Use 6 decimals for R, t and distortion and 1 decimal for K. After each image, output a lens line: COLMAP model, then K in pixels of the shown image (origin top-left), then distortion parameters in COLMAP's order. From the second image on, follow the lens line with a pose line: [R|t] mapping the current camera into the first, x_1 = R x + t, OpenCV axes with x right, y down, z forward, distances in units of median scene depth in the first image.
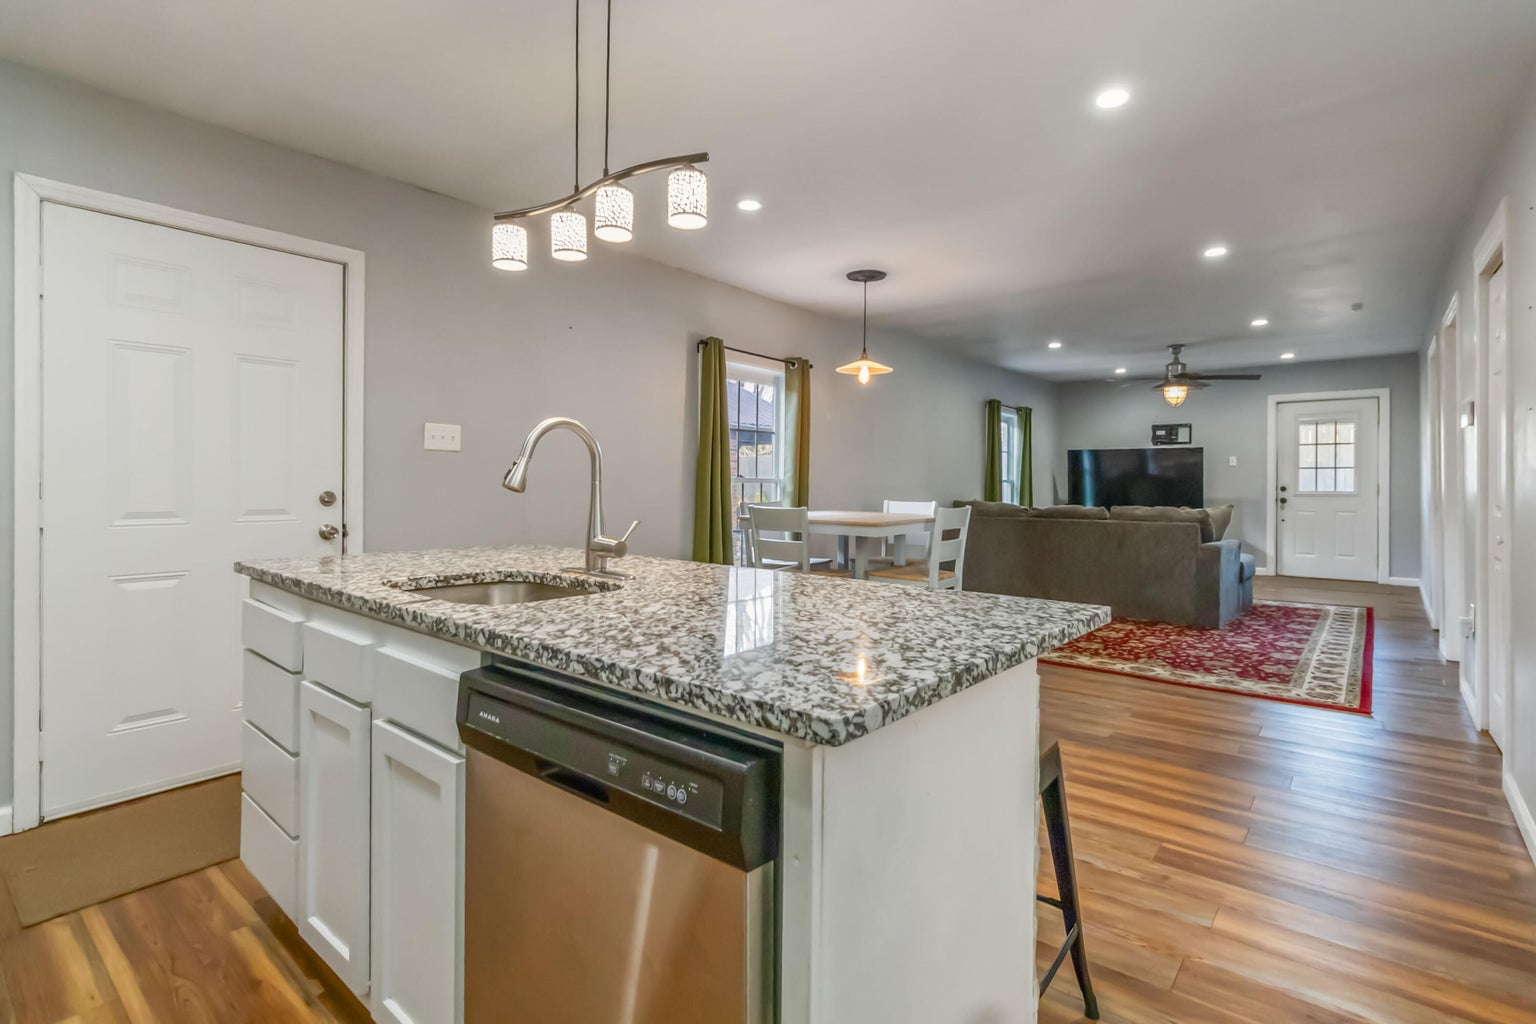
lens RADIAL K [[729.1, 0, 761.4], [0, 729.1, 486.6], [0, 0, 1]] dist [-0.001226, 0.001009]
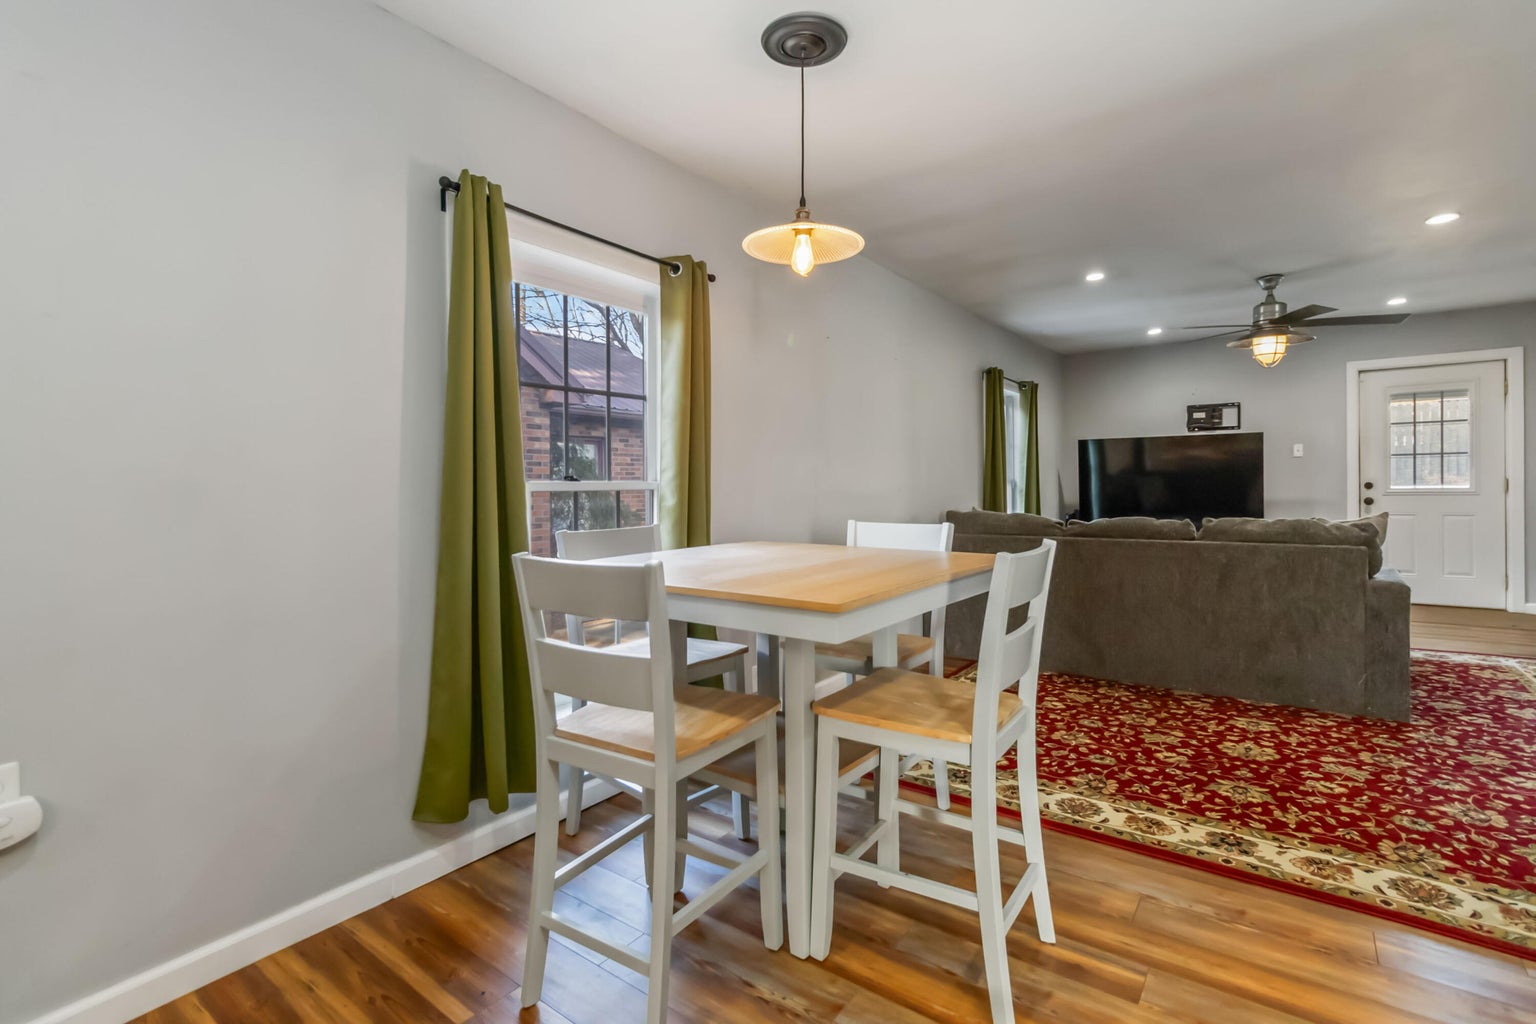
lens RADIAL K [[729.1, 0, 761.4], [0, 729.1, 486.6], [0, 0, 1]] dist [-0.001226, 0.001009]
pose [[0.998299, -0.016255, 0.055995, 0.047195], [0.016564, 0.999850, -0.005048, -0.002551], [-0.055905, 0.005967, 0.998418, 0.294218]]
